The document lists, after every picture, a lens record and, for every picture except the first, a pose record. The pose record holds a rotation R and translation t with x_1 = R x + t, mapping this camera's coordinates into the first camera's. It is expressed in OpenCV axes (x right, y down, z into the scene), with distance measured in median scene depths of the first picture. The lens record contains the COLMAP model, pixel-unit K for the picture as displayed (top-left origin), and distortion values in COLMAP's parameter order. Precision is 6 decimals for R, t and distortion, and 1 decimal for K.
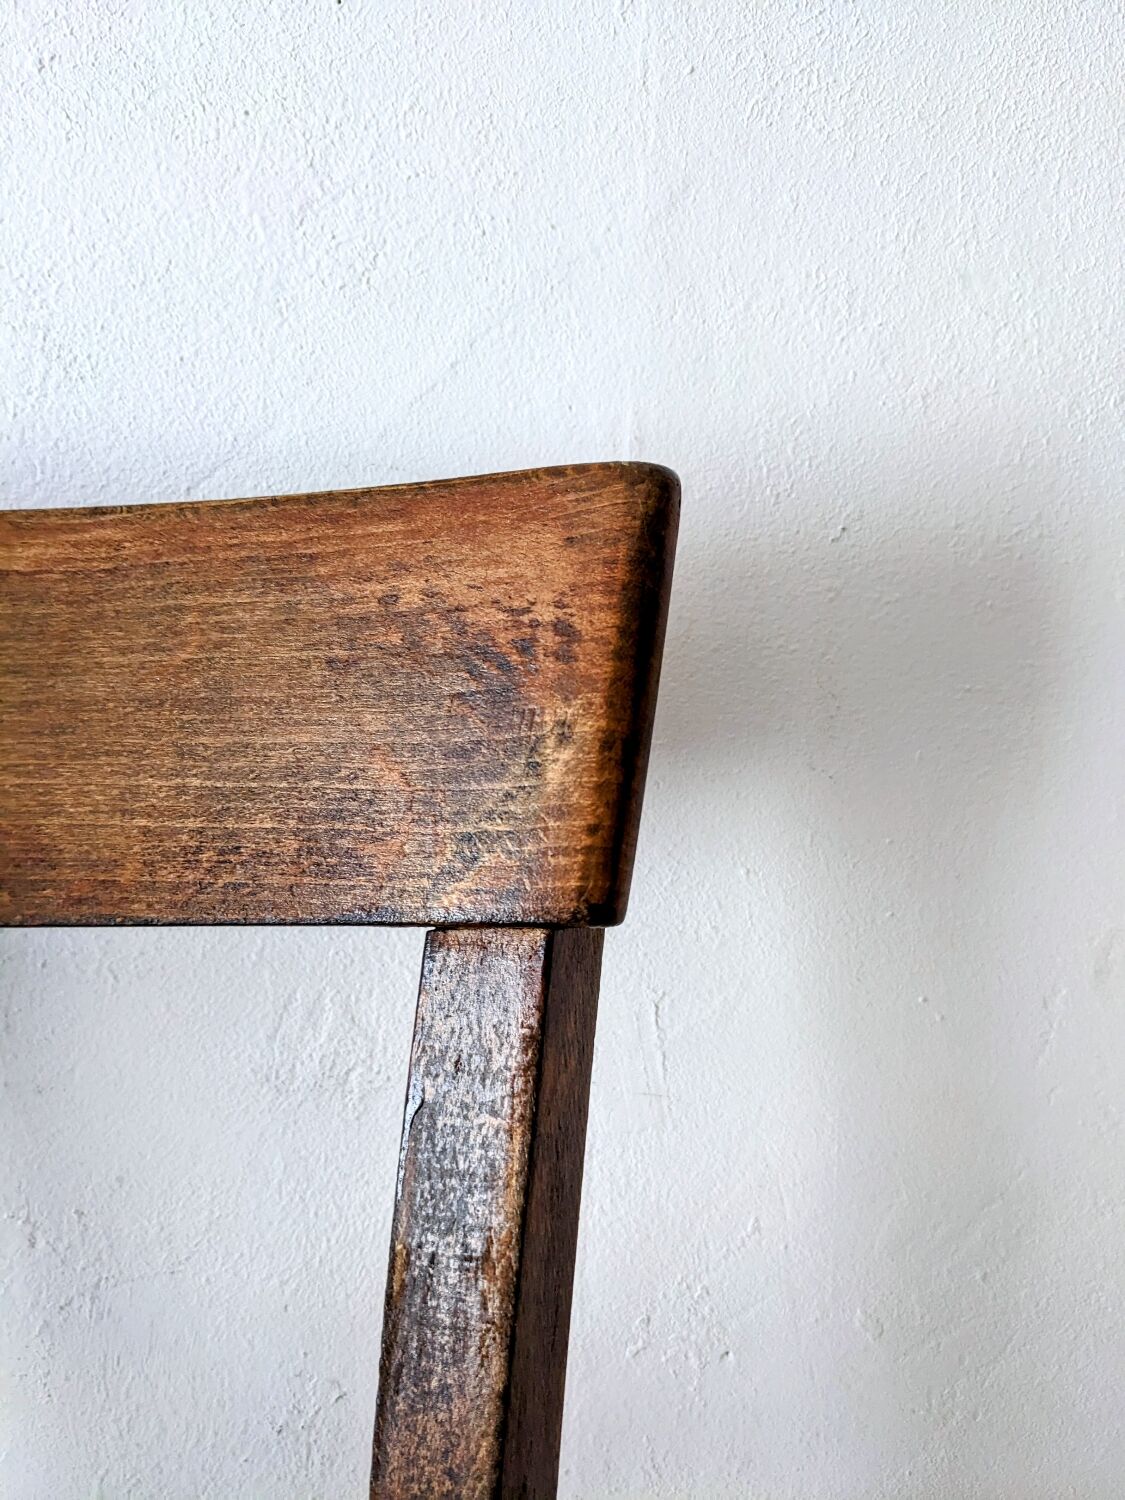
lens RADIAL K [[1209.3, 0, 562.5], [0, 1209.3, 750.0], [0, 0, 1]] dist [0.044813, -0.098647]
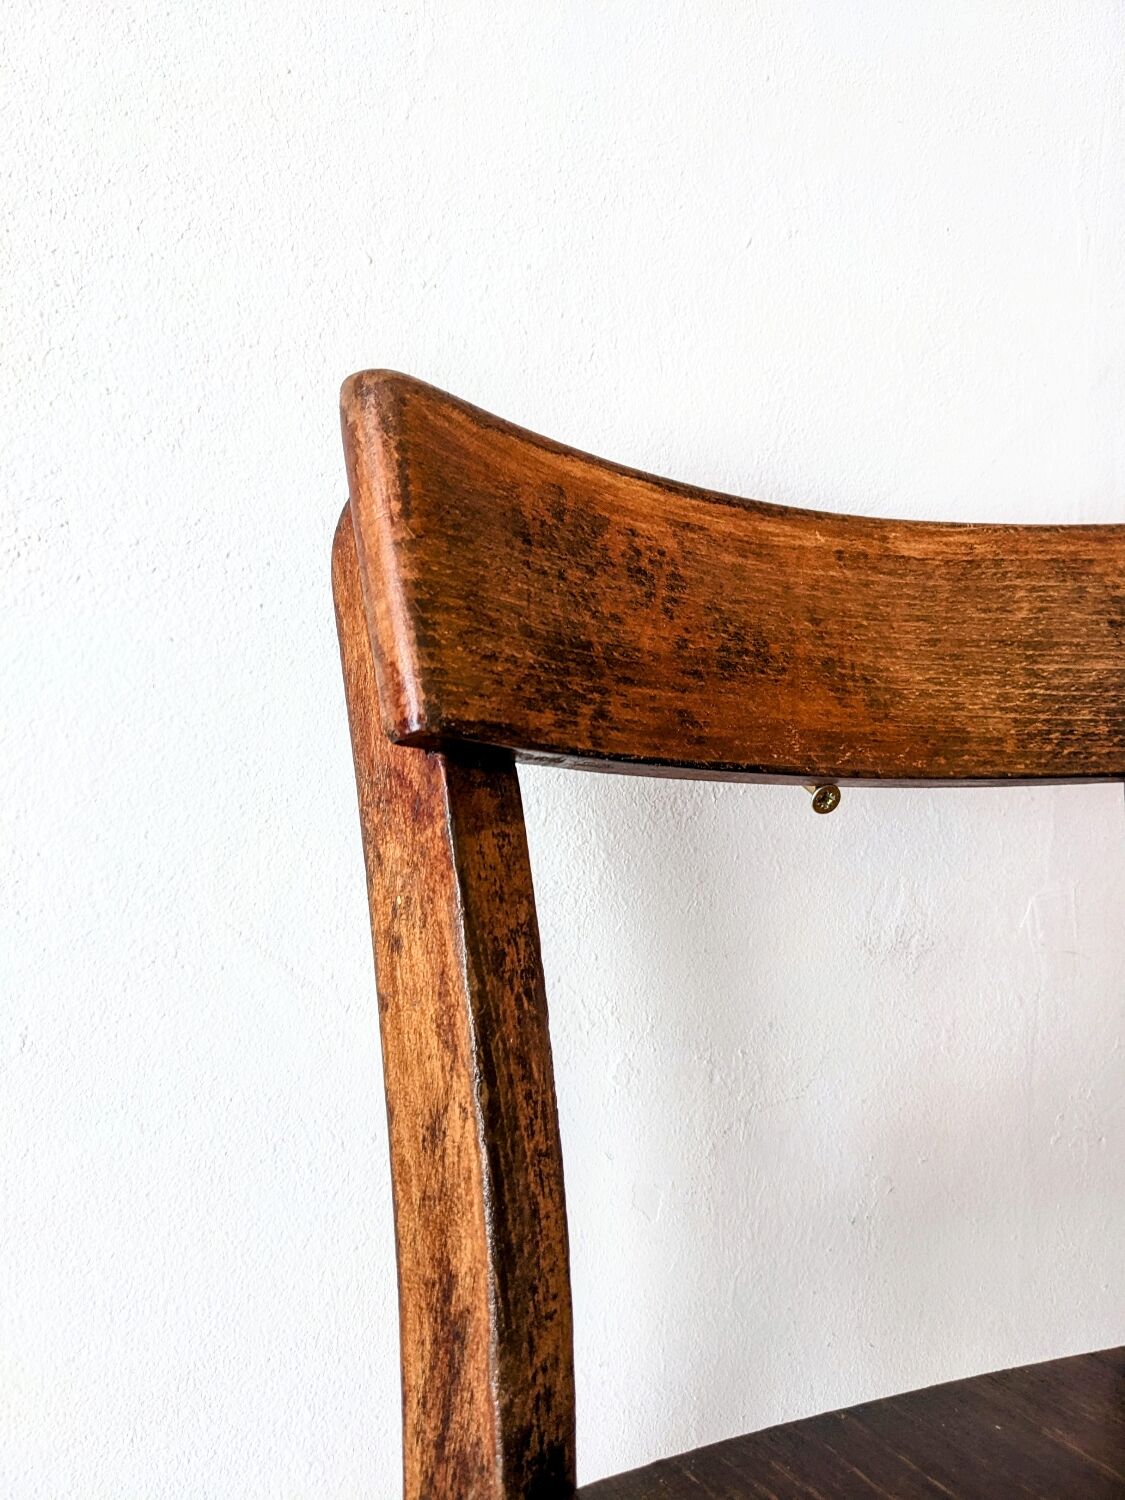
lens RADIAL K [[1203.1, 0, 585.8], [0, 1203.1, 736.0], [0, 0, 1]] dist [0.058034, -0.123828]
pose [[0.936200, 0.029583, 0.350222, -1.455942], [0.012587, 0.992990, -0.117524, 0.271558], [-0.351243, 0.114435, 0.929265, -0.282615]]
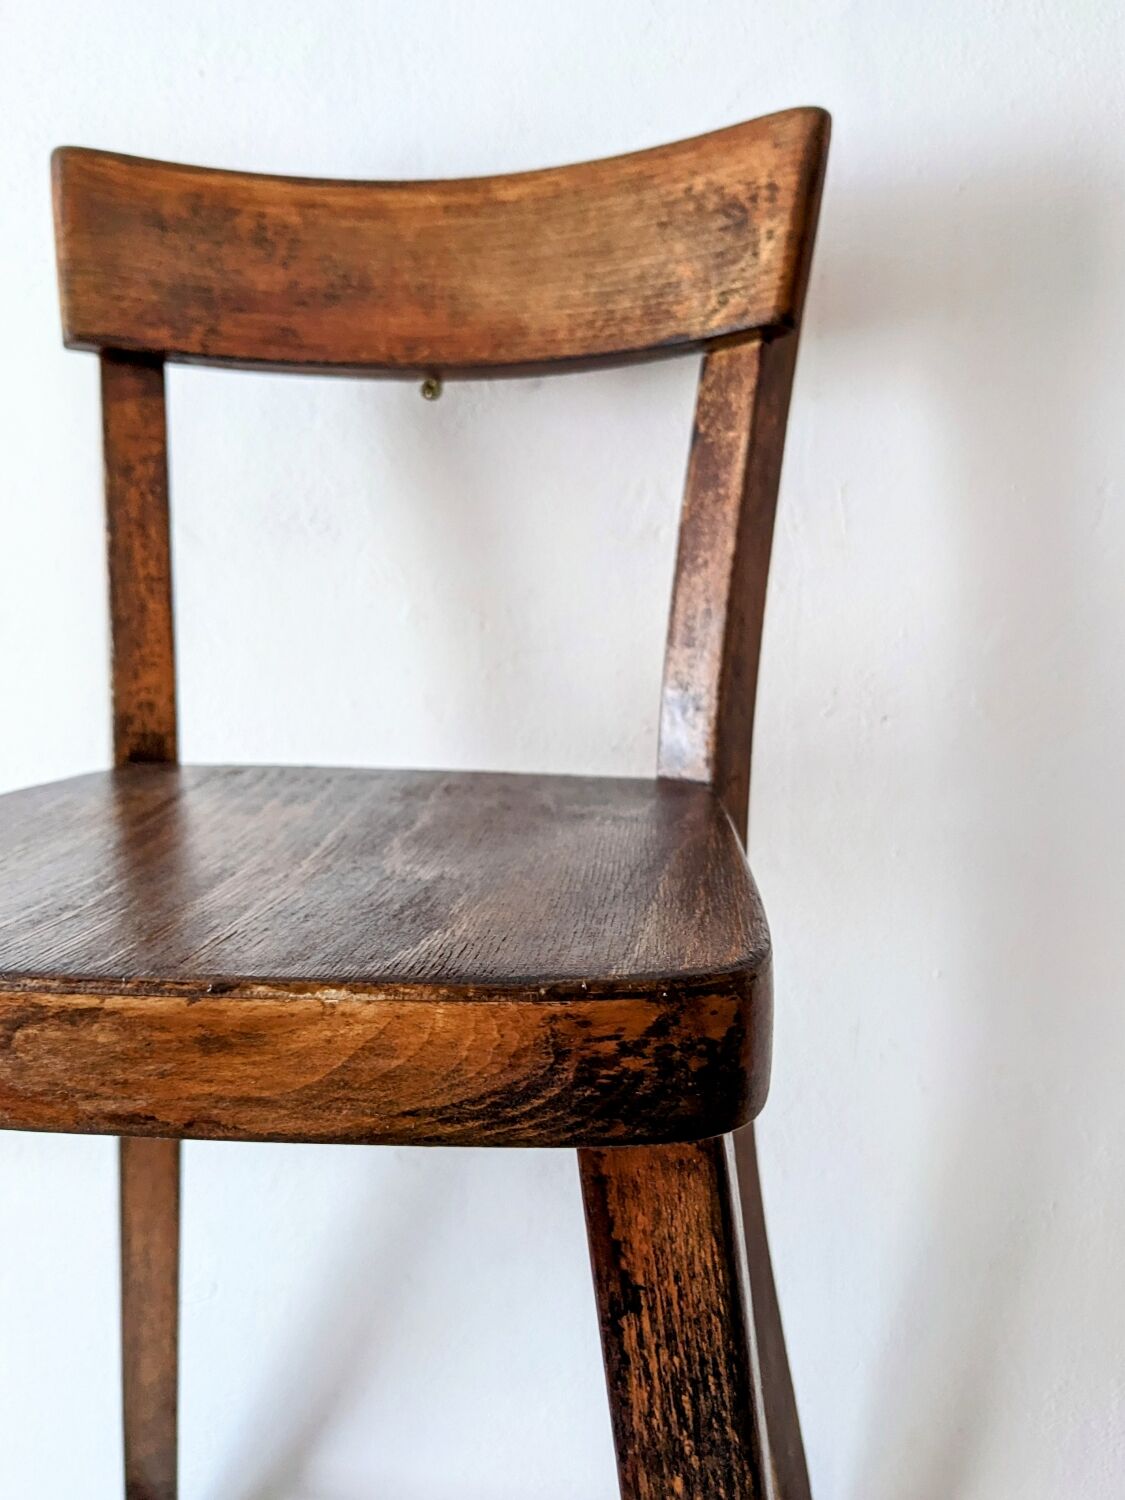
lens RADIAL K [[1294.8, 0, 560.0], [0, 1294.8, 739.2], [0, 0, 1]] dist [0.045225, -0.105410]
pose [[0.971072, 0.024119, -0.237567, 0.189870], [-0.025338, 0.999677, -0.002078, 0.812236], [0.237440, 0.008038, 0.971369, -1.179125]]
